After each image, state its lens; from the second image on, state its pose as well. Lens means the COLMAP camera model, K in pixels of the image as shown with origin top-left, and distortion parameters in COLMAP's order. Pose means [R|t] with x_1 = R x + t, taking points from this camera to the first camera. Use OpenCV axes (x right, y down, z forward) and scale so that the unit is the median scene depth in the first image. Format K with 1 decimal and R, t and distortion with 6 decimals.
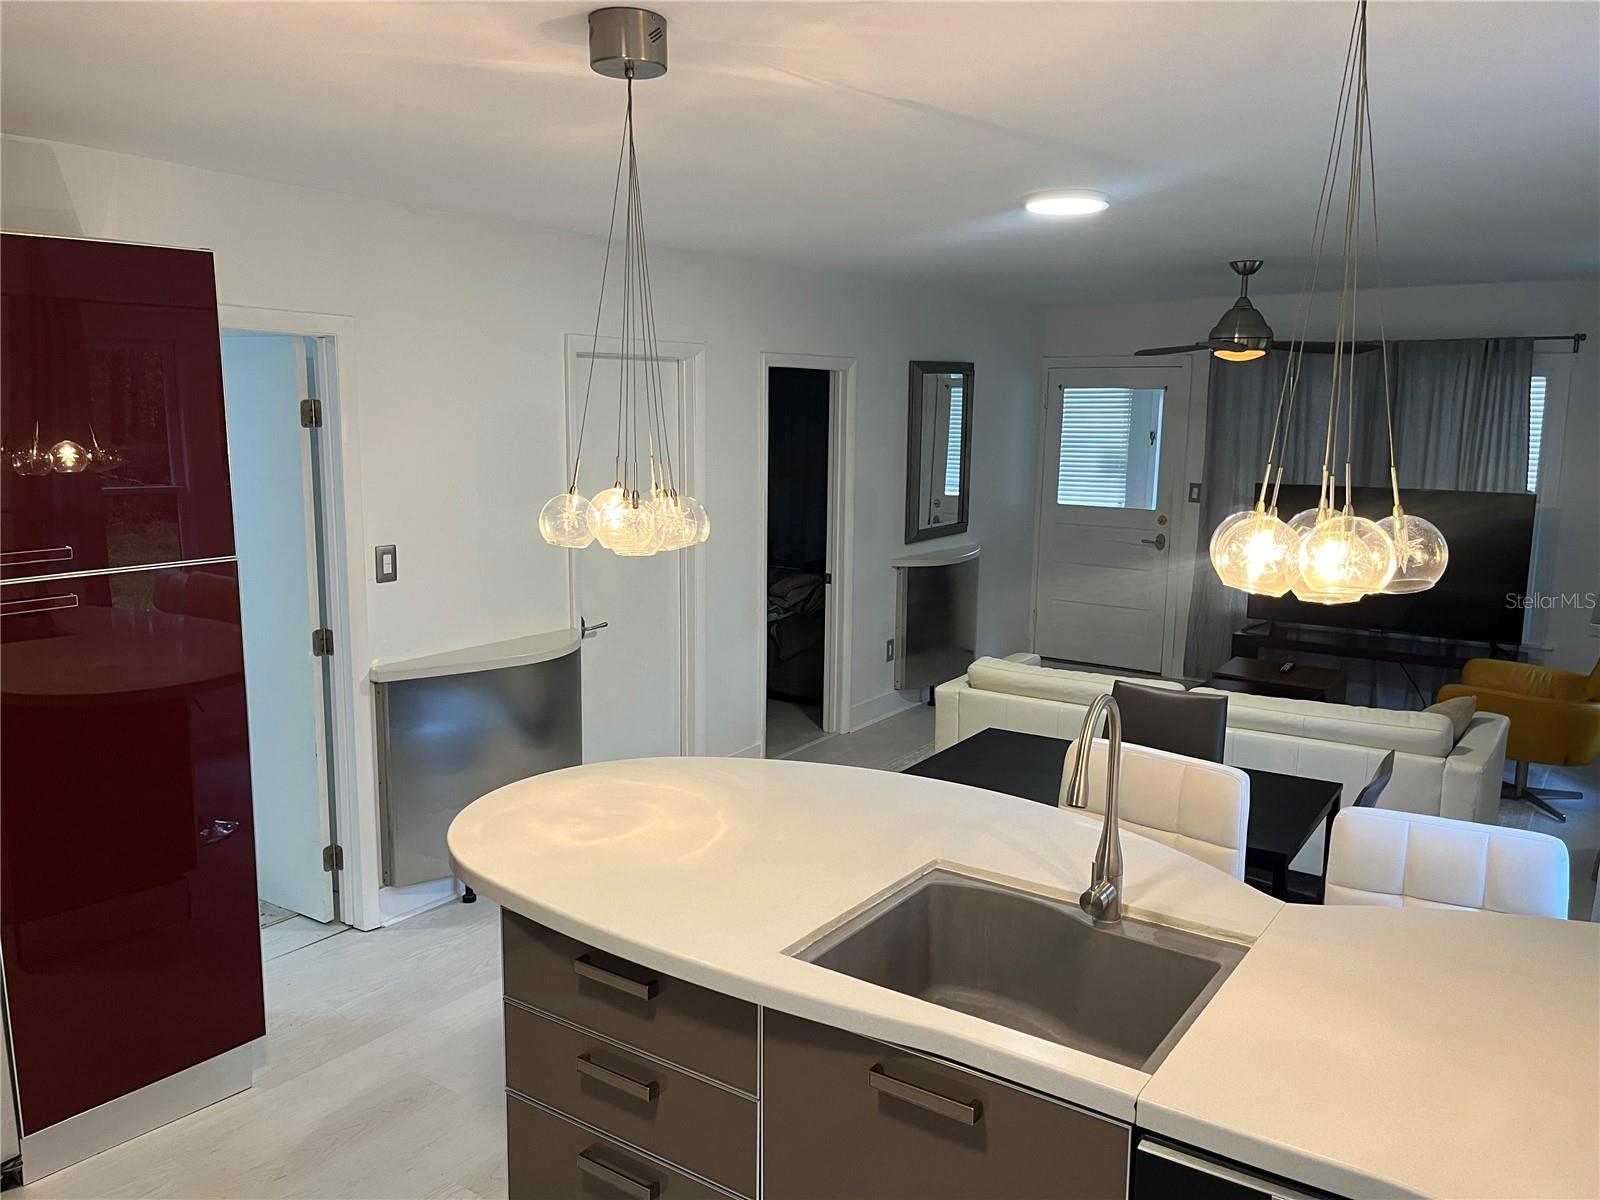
lens RADIAL K [[1224.3, 0, 812.2], [0, 1224.3, 597.7], [0, 0, 1]] dist [0.070237, -0.093045]
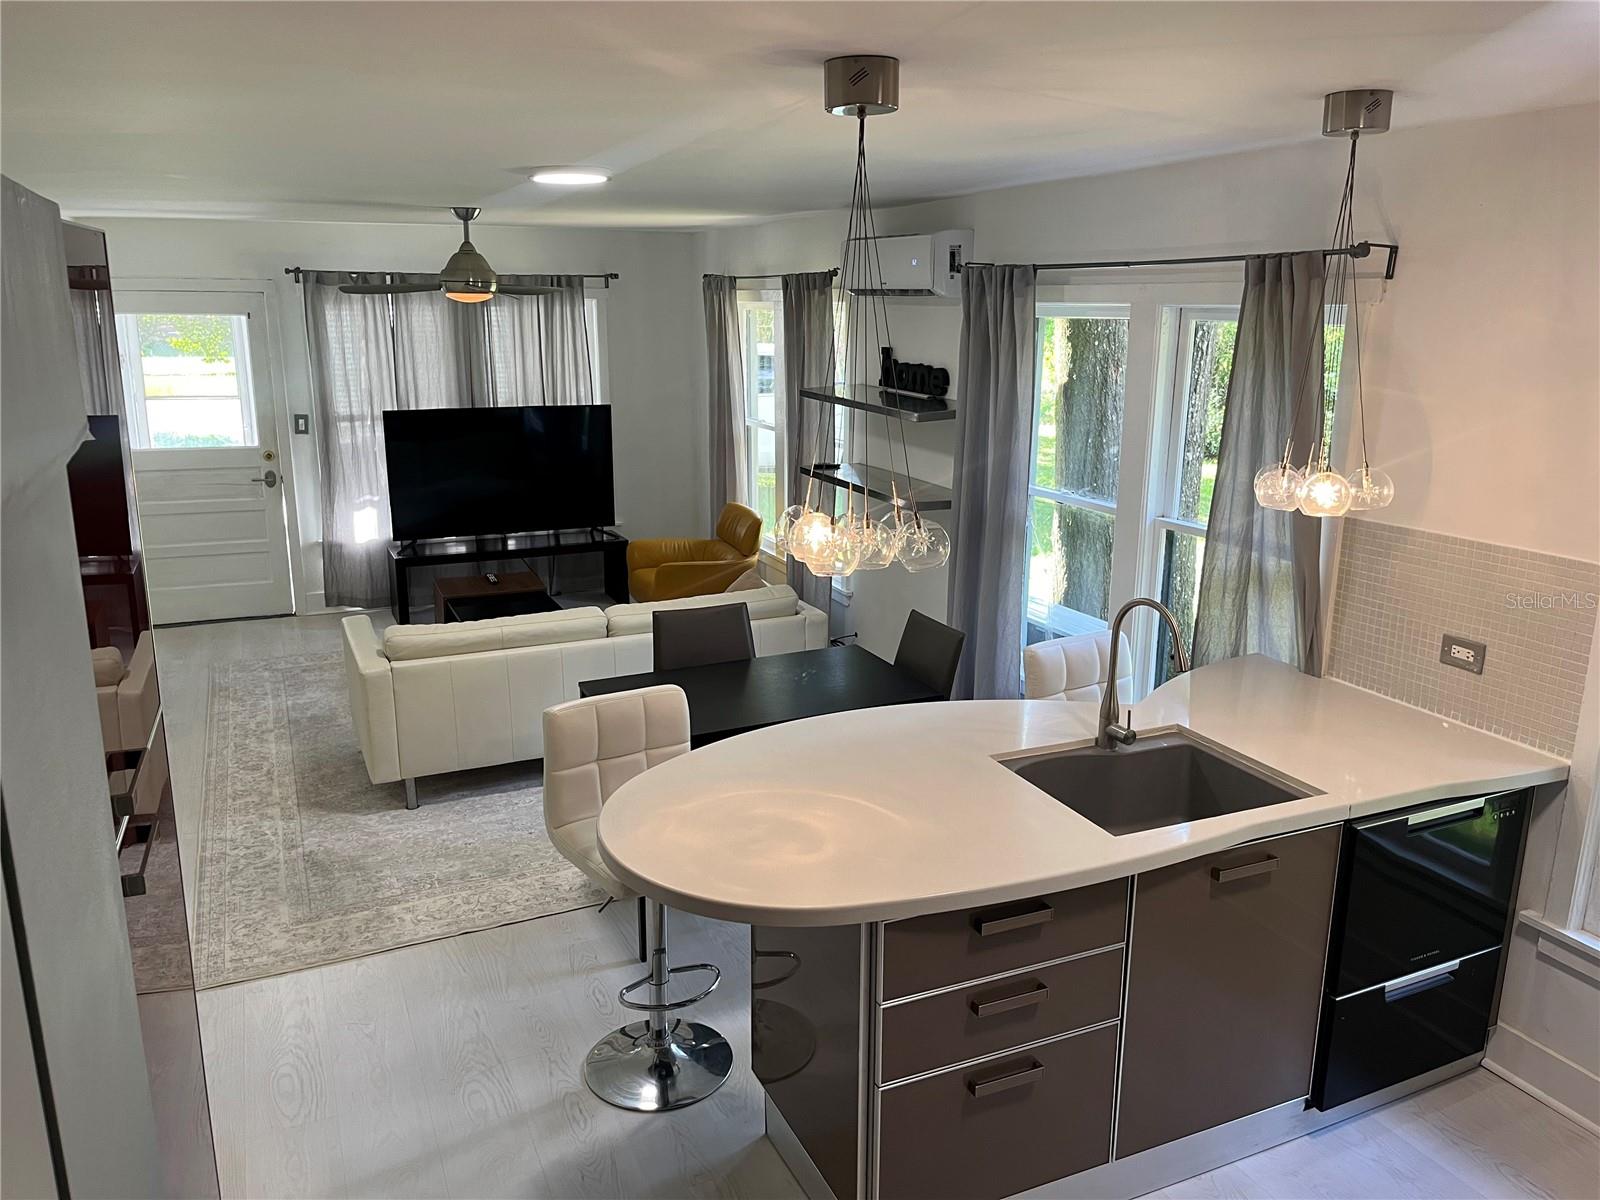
lens RADIAL K [[1224.3, 0, 806.9], [0, 1224.3, 601.1], [0, 0, 1]] dist [0.070237, -0.093045]
pose [[0.518080, -0.212672, 0.828471, -0.434228], [0.133592, 0.976828, 0.167214, -0.079519], [-0.844835, 0.024046, 0.534486, 0.194631]]
